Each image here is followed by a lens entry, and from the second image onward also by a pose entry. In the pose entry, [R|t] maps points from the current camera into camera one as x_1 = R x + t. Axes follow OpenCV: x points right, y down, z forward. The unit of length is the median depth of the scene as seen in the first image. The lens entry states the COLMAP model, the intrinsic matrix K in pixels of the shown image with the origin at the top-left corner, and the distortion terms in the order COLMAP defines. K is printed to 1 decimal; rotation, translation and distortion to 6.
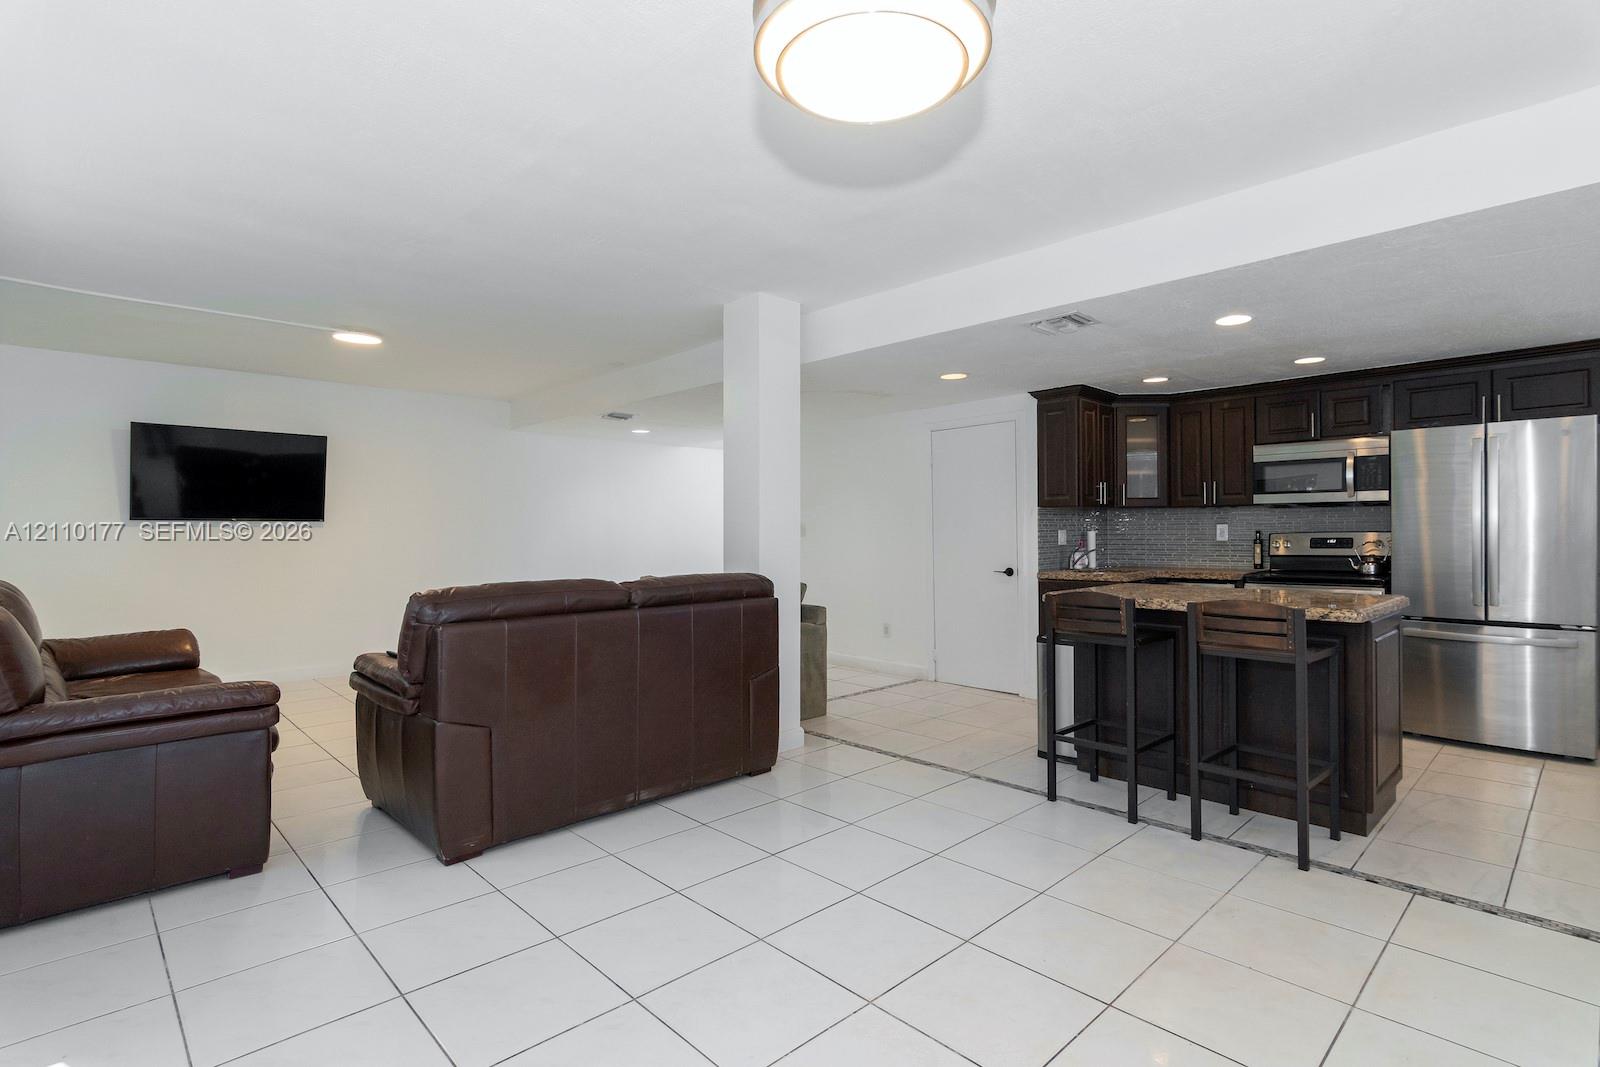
lens RADIAL K [[821.7, 0, 802.7], [0, 821.7, 540.2], [0, 0, 1]] dist [-0.002669, -0.000340]
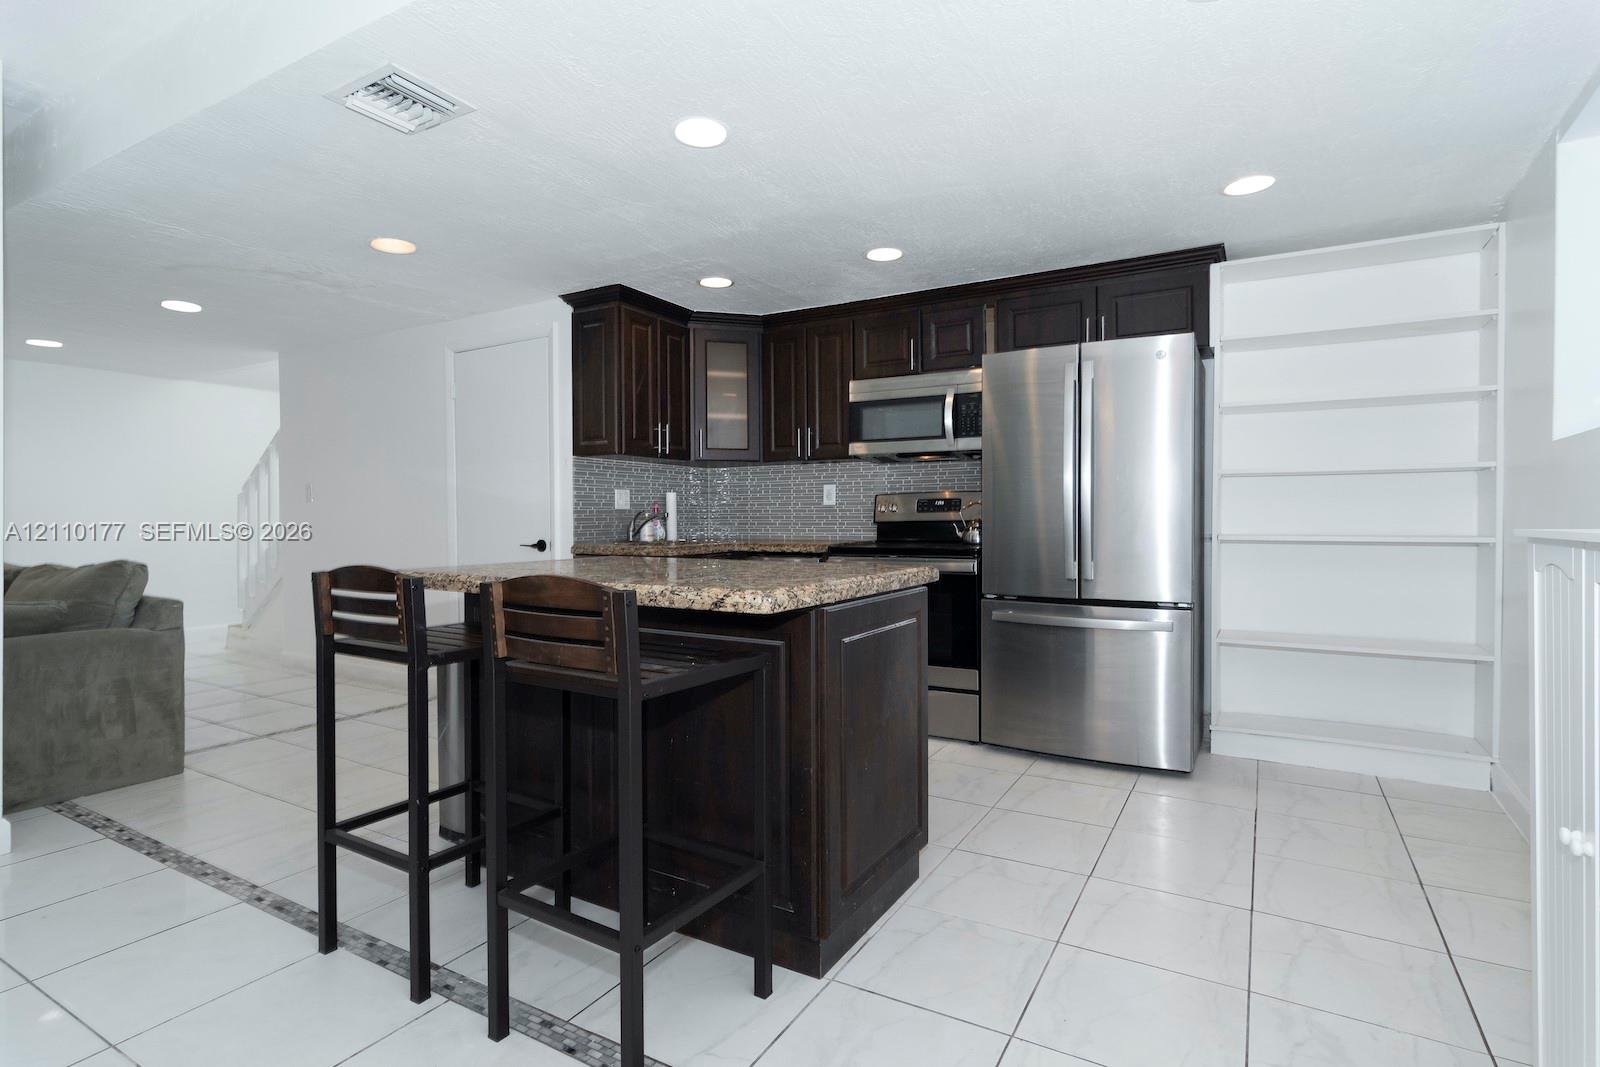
lens RADIAL K [[821.7, 0, 802.7], [0, 821.7, 540.2], [0, 0, 1]] dist [-0.002669, -0.000340]
pose [[0.964678, -0.006211, 0.263359, 0.307463], [0.001793, 0.999854, 0.017014, 0.023776], [-0.263426, -0.015941, 0.964548, 0.261264]]
